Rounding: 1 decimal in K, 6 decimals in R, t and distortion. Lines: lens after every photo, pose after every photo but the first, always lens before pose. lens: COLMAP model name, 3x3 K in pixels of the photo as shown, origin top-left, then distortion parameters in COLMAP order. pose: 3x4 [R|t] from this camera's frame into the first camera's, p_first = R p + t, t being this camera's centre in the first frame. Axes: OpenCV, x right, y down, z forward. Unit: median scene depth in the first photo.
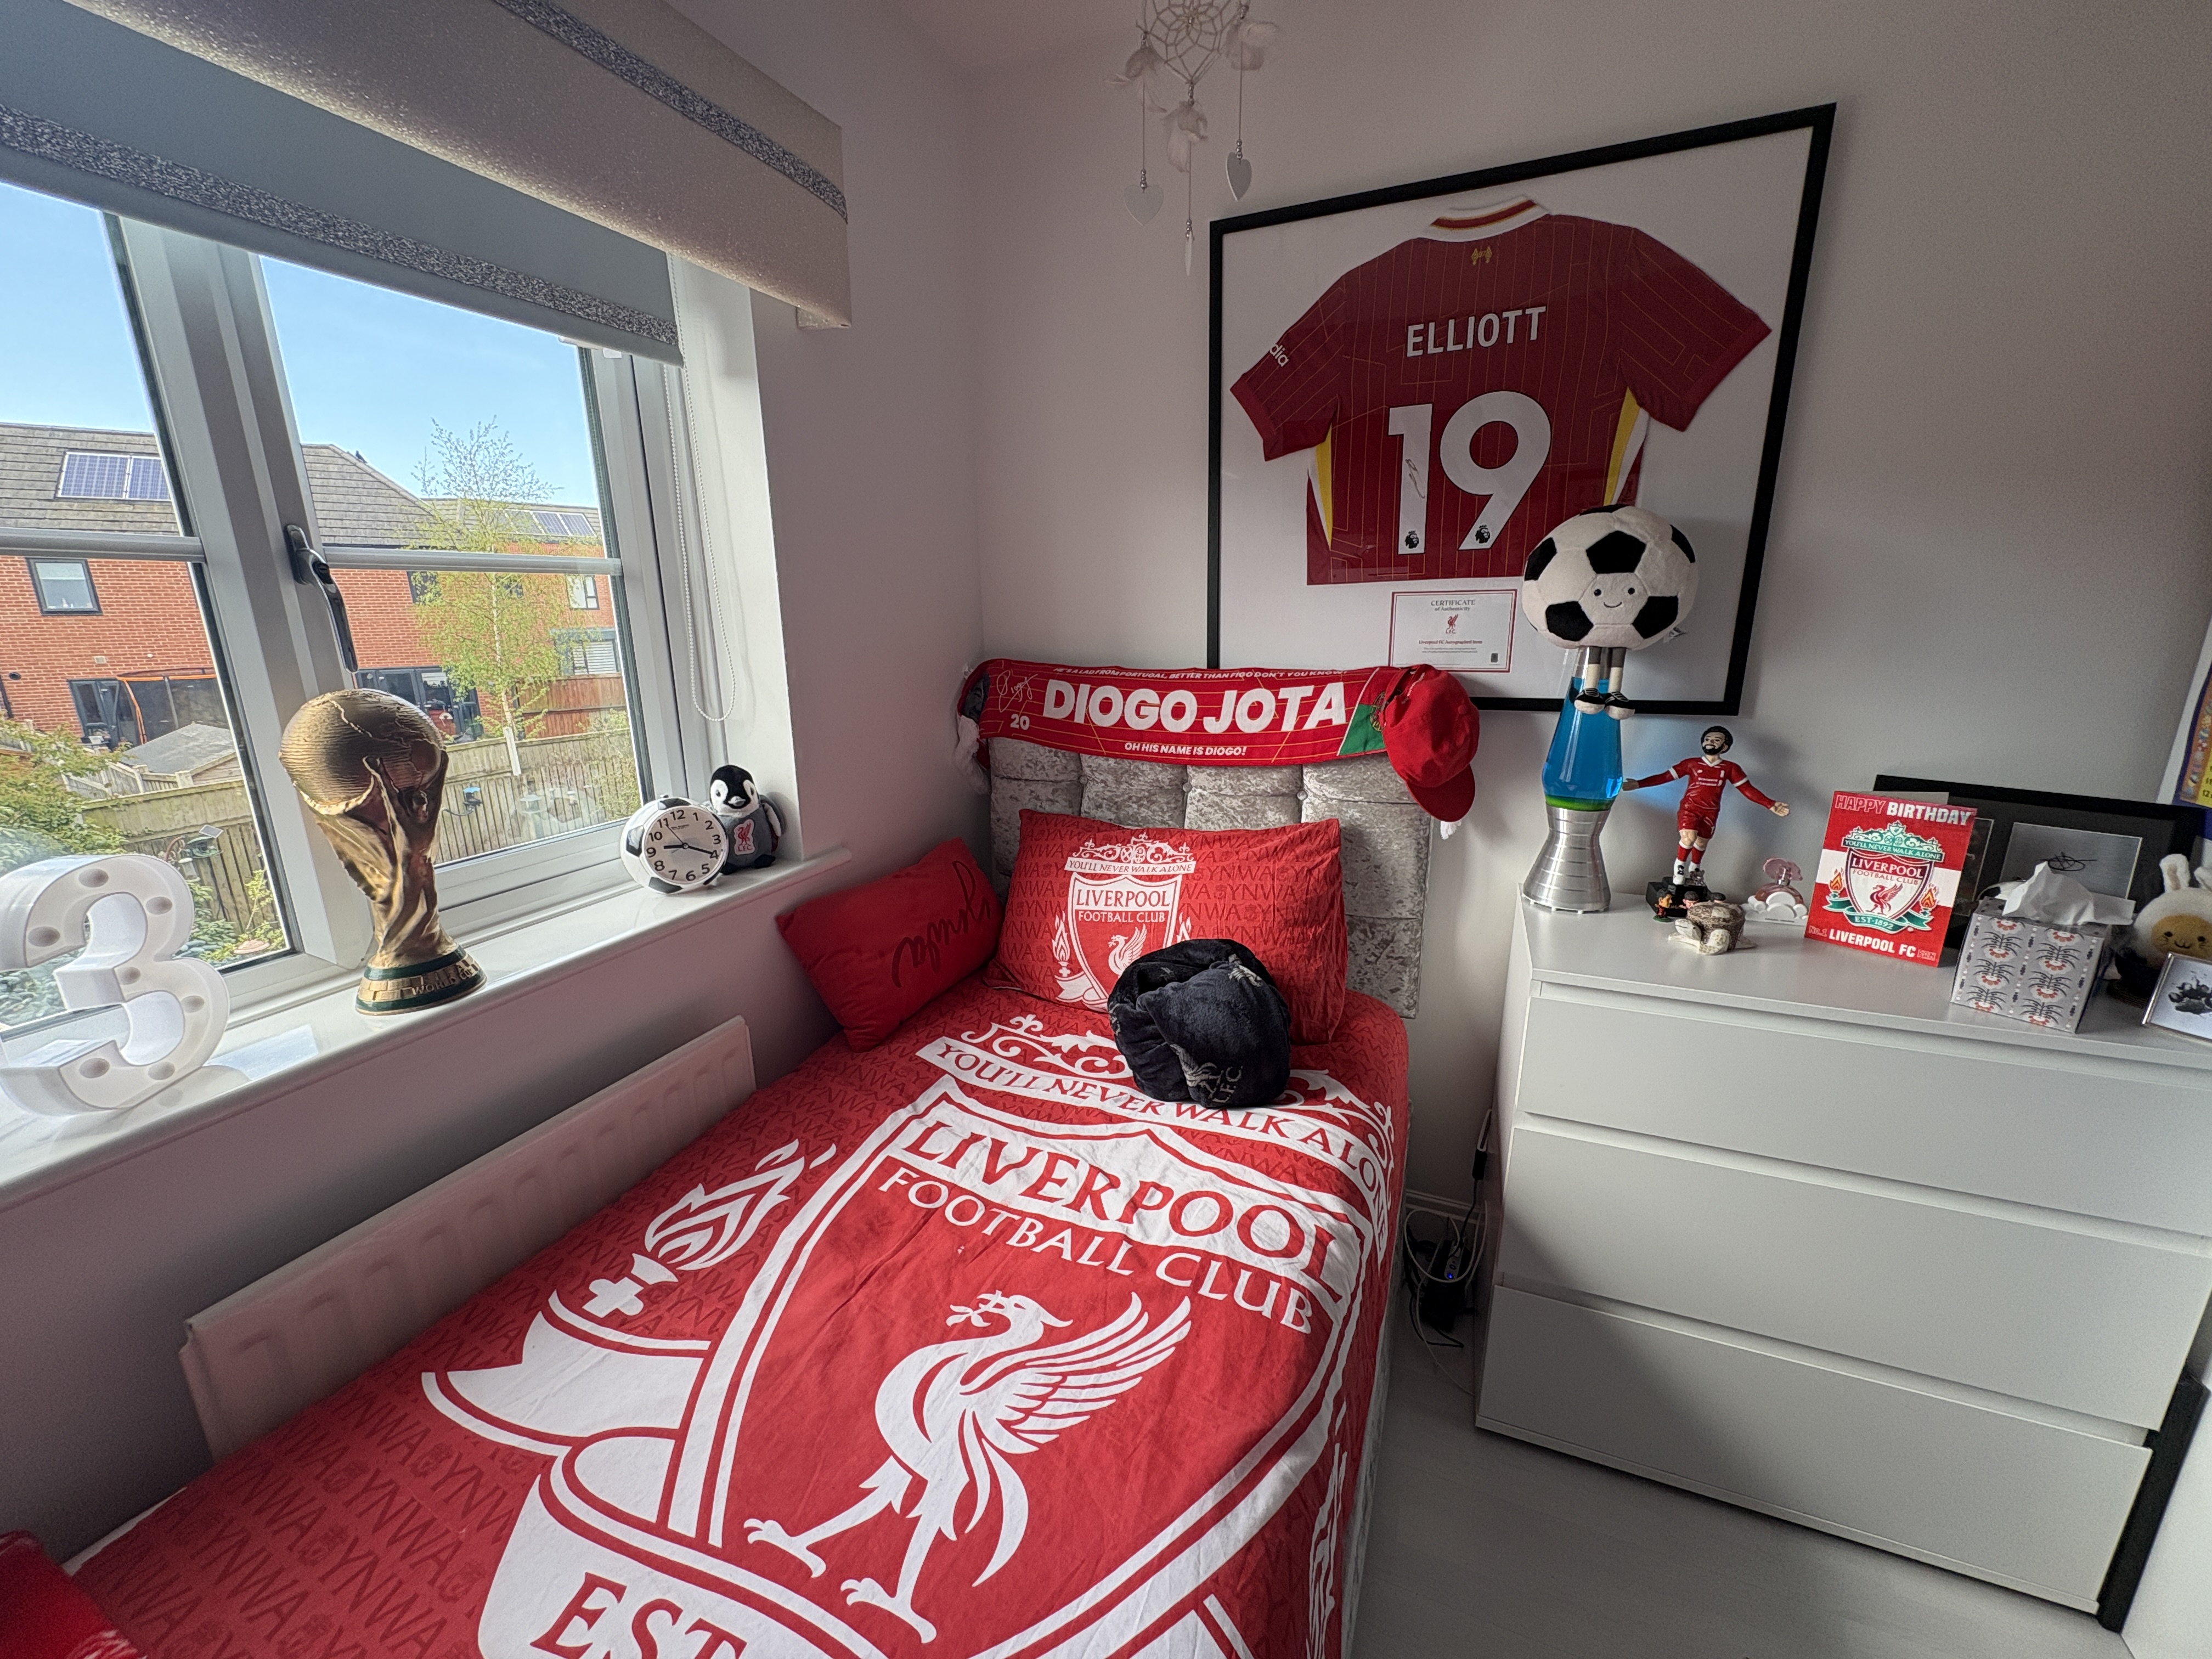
lens RADIAL K [[884.1, 0, 1108.6], [0, 884.1, 826.7], [0, 0, 1]] dist [0.002877, 0.000719]
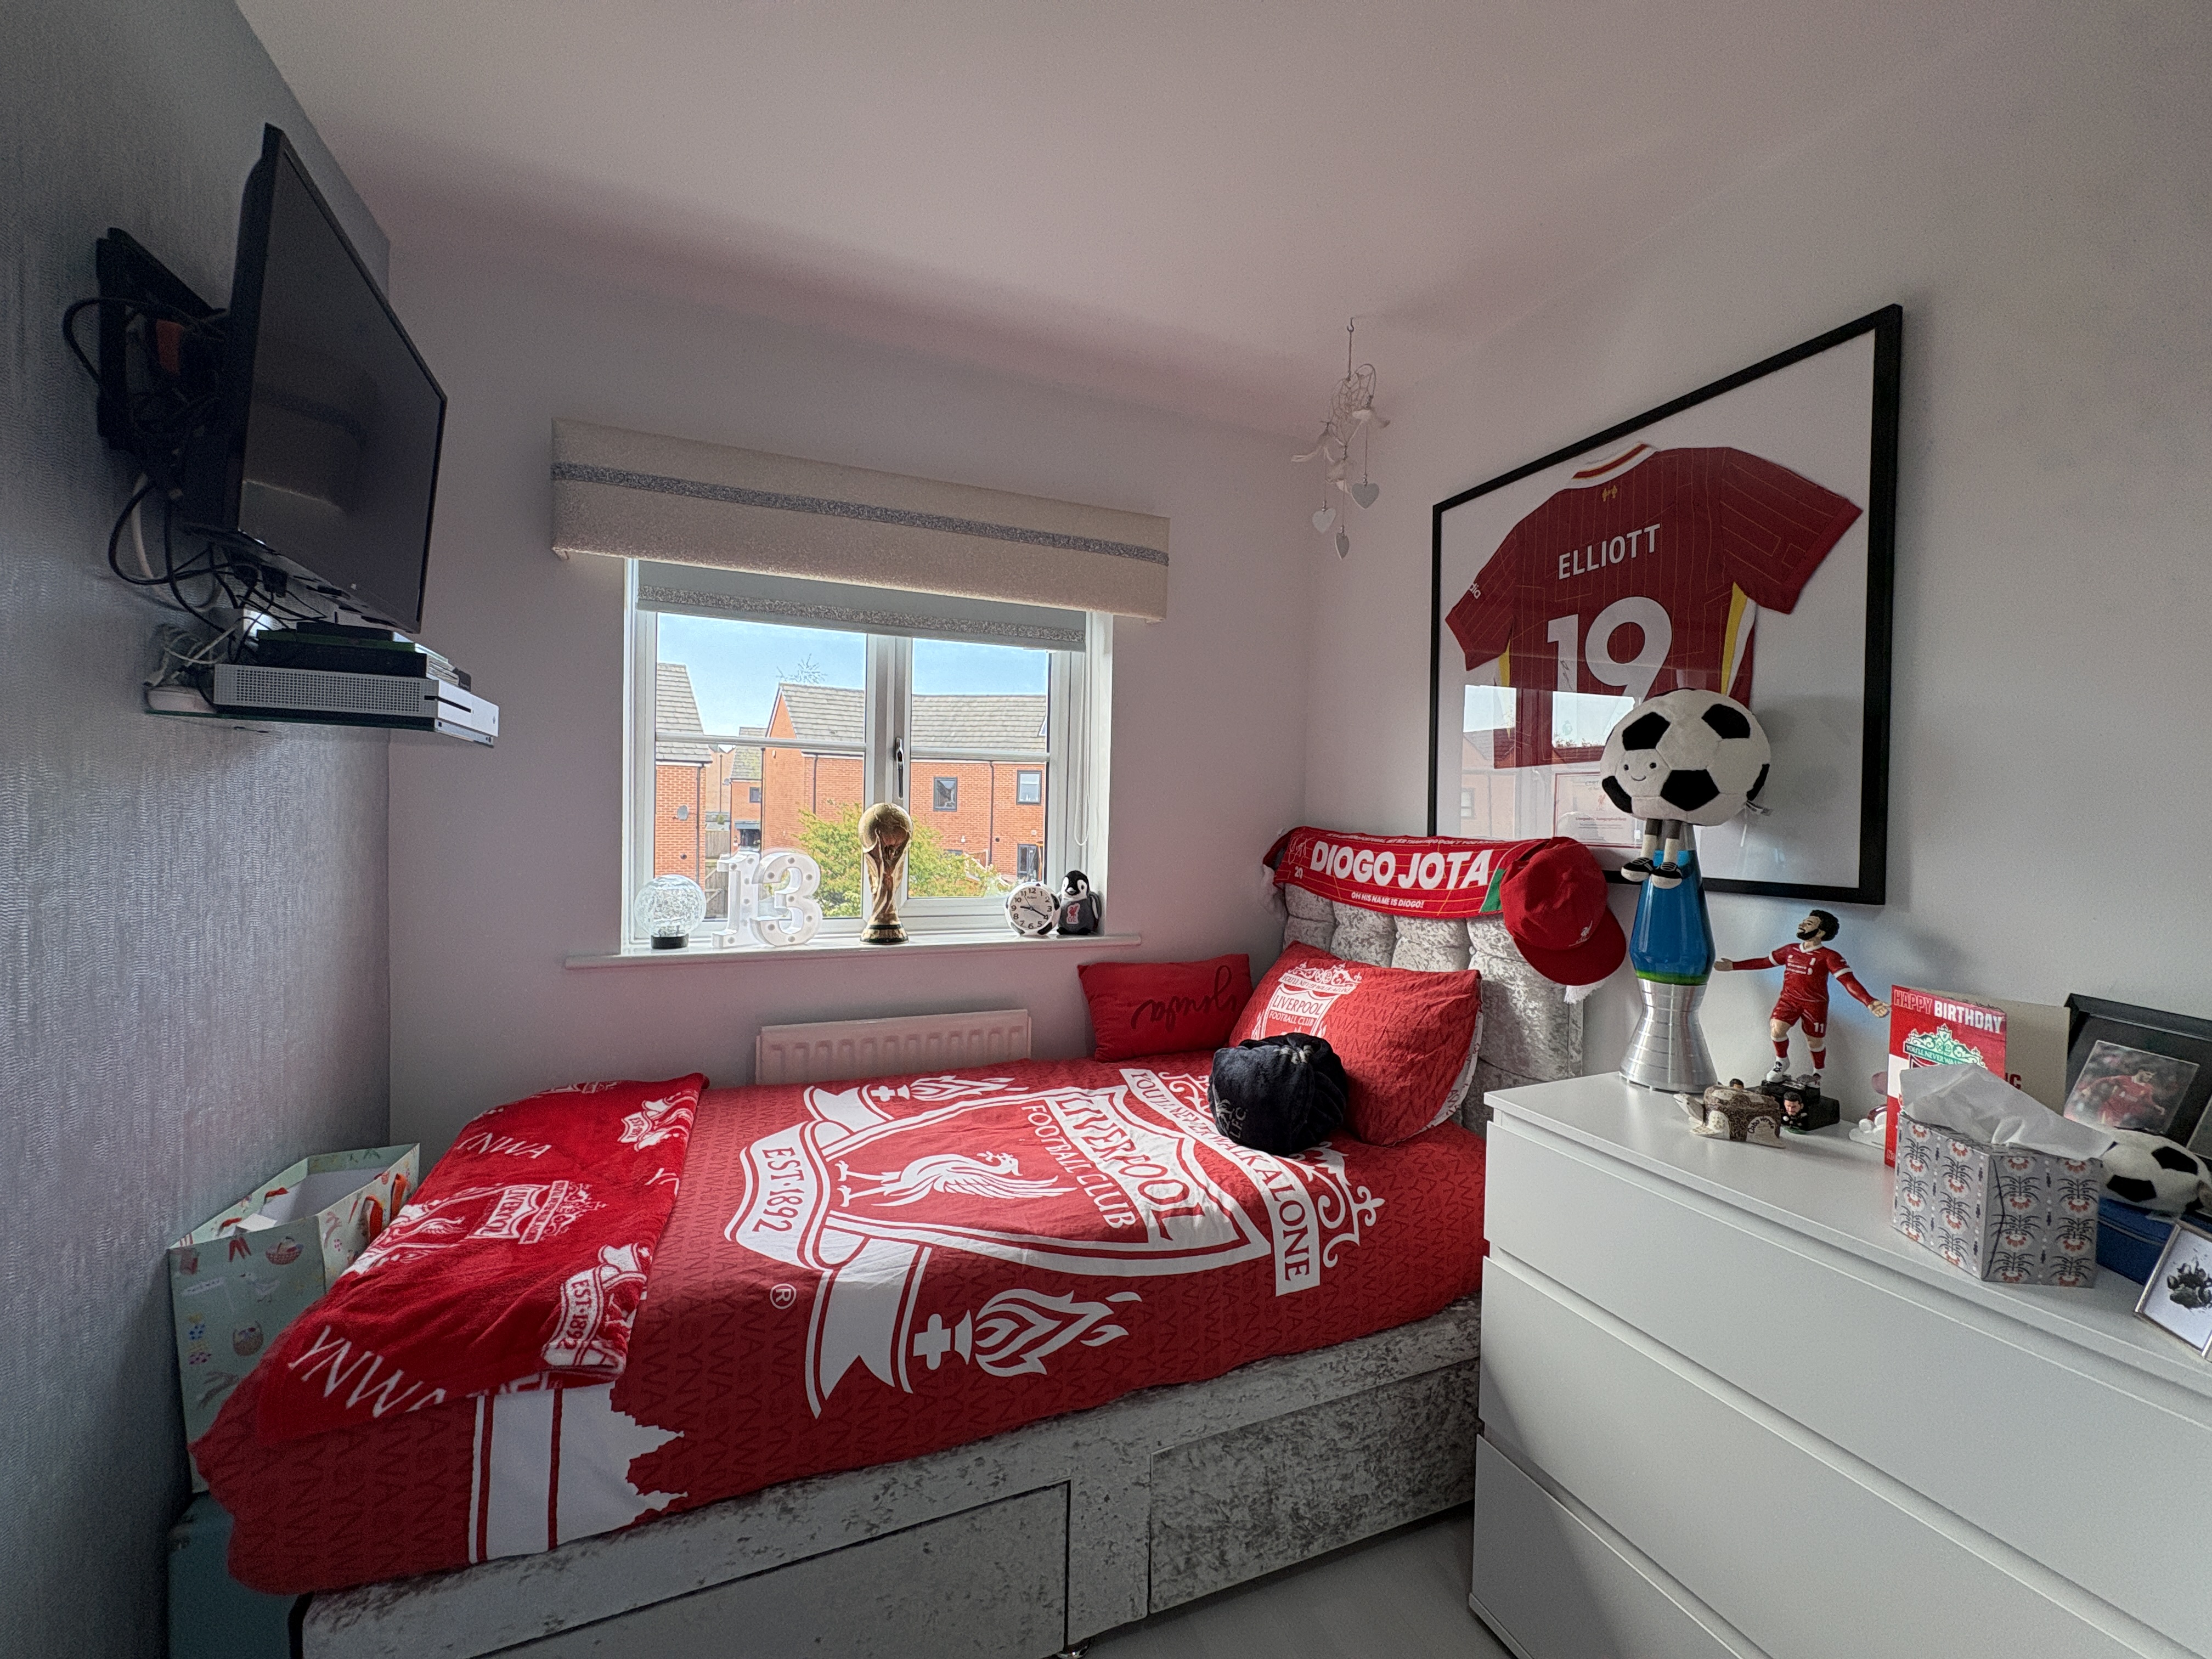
lens RADIAL K [[884.1, 0, 1105.8], [0, 884.1, 825.7], [0, 0, 1]] dist [0.002877, 0.000719]
pose [[0.708059, 0.042368, -0.704881, 0.846635], [-0.205887, 0.967215, -0.148680, 0.092743], [0.675472, 0.250400, 0.693569, -0.154007]]
